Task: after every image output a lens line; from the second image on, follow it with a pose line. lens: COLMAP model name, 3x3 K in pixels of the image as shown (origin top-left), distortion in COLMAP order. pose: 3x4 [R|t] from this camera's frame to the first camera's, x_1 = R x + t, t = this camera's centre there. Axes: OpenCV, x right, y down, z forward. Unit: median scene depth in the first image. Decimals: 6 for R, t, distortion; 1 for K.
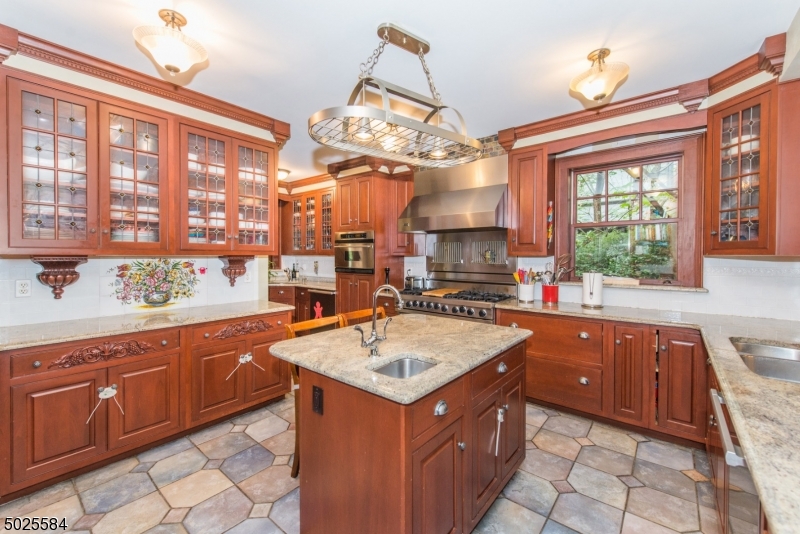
lens RADIAL K [[334.0, 0, 401.6], [0, 334.0, 254.2], [0, 0, 1]] dist [-0.000648, -0.000069]
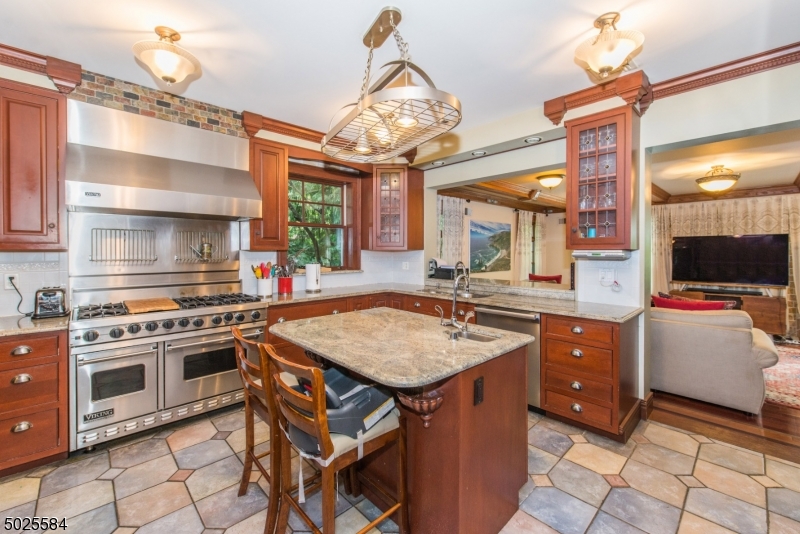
lens RADIAL K [[334.0, 0, 401.6], [0, 334.0, 254.2], [0, 0, 1]] dist [-0.000648, -0.000069]
pose [[0.125038, -0.013302, 0.992063, -0.584661], [-0.004269, 0.999894, 0.013945, 0.001164], [-0.992143, -0.005979, 0.124967, 0.499859]]
